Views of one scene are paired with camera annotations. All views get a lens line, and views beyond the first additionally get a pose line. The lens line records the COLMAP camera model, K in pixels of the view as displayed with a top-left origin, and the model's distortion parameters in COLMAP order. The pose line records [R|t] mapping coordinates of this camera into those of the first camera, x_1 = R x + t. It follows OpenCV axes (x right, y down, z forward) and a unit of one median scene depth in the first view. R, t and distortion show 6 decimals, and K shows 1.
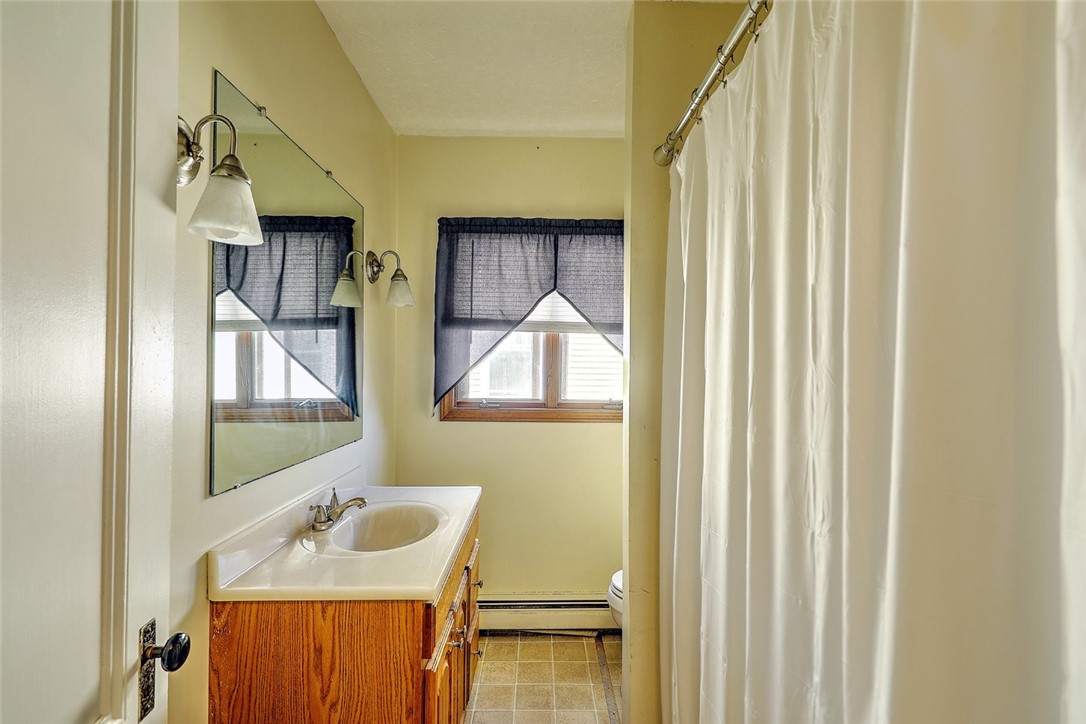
lens RADIAL K [[512.5, 0, 541.8], [0, 512.5, 364.2], [0, 0, 1]] dist [0.003117, -0.000706]
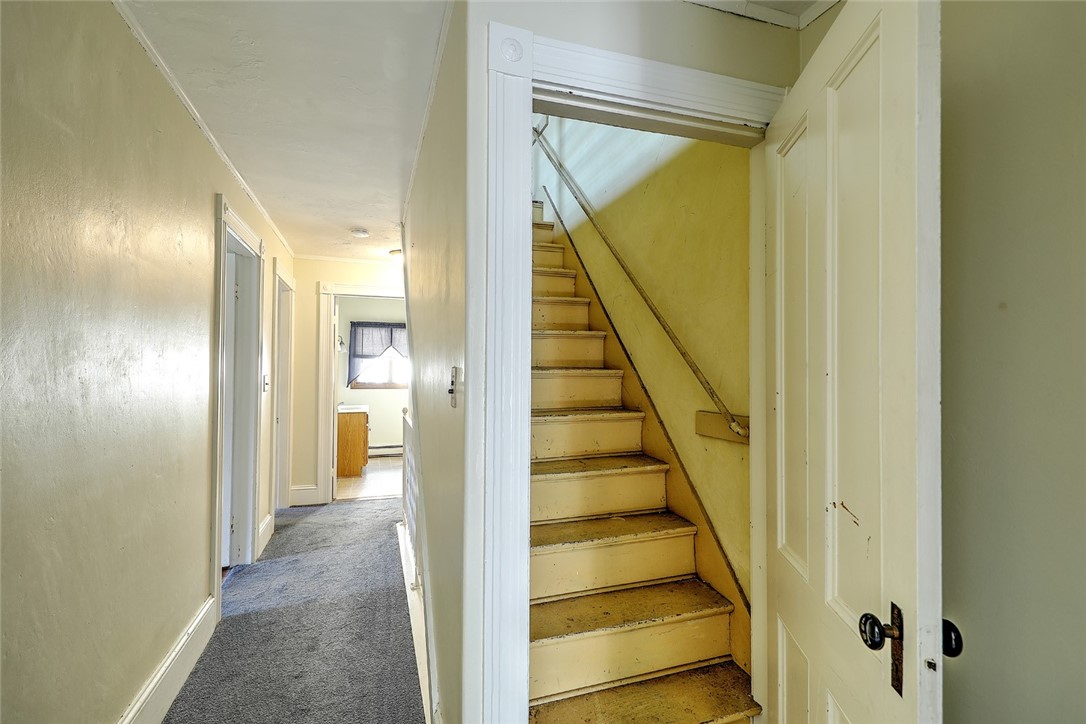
lens RADIAL K [[512.5, 0, 544.6], [0, 512.5, 360.3], [0, 0, 1]] dist [0.003117, -0.000706]
pose [[0.948784, 0.007771, 0.315829, -0.070998], [-0.003396, 0.999891, -0.014400, -0.018258], [-0.315906, 0.012590, 0.948707, -2.181520]]
